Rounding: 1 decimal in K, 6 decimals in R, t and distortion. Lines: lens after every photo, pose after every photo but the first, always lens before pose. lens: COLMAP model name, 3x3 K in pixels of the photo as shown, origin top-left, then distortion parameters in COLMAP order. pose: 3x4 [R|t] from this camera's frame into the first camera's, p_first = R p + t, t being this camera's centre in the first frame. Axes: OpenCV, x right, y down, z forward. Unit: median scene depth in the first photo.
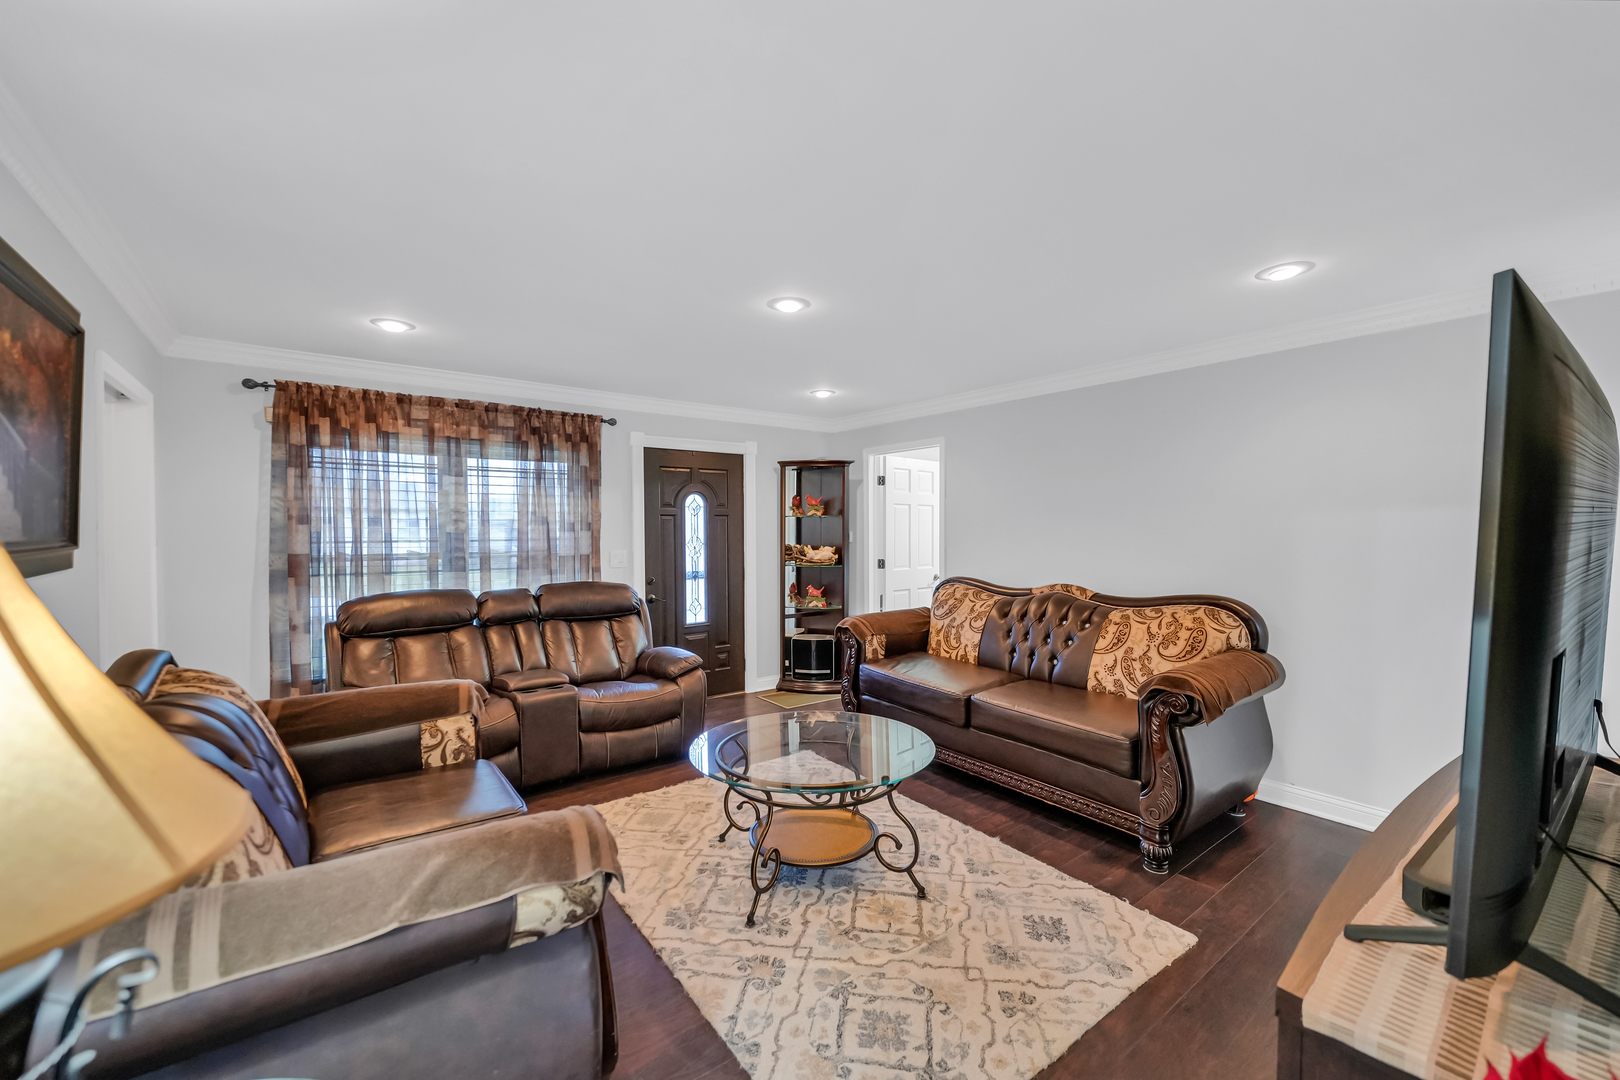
lens RADIAL K [[644.3, 0, 813.2], [0, 644.3, 531.0], [0, 0, 1]] dist [-0.002645, -0.000560]
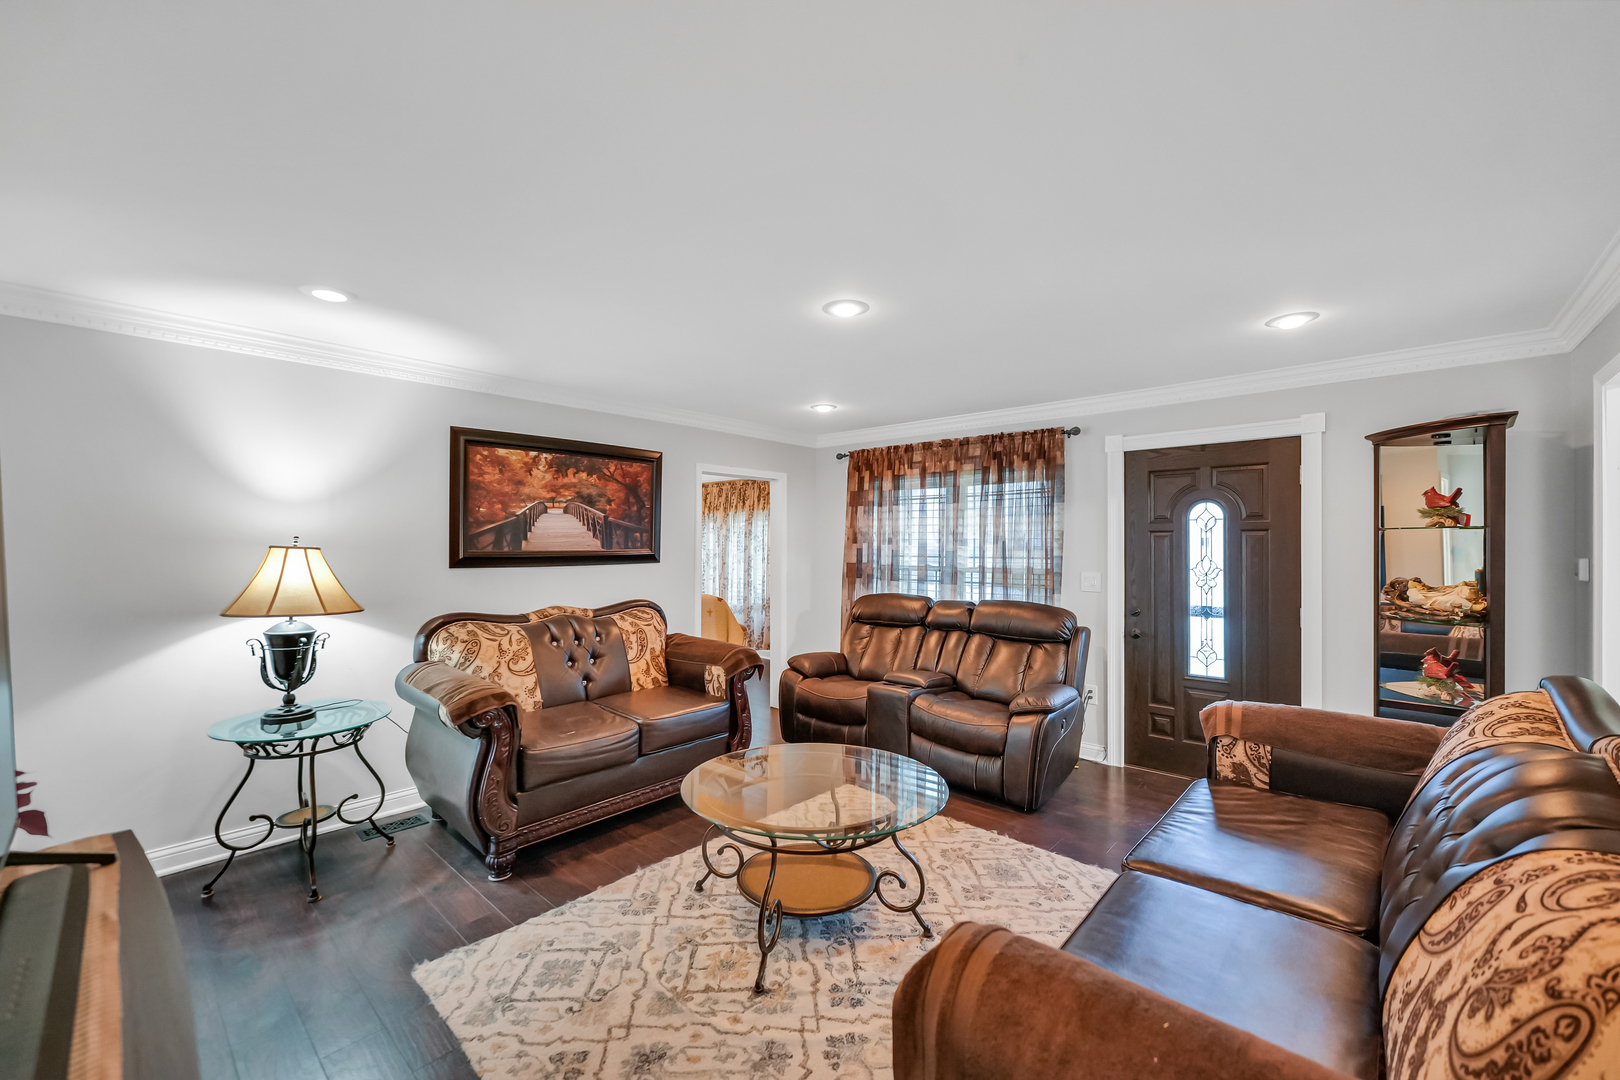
lens RADIAL K [[644.3, 0, 810.1], [0, 644.3, 538.4], [0, 0, 1]] dist [-0.002645, -0.000560]
pose [[0.183436, -0.007623, -0.983002, 0.526074], [-0.009209, 0.999913, -0.009472, -0.005204], [0.982989, 0.010790, 0.183350, 0.475343]]
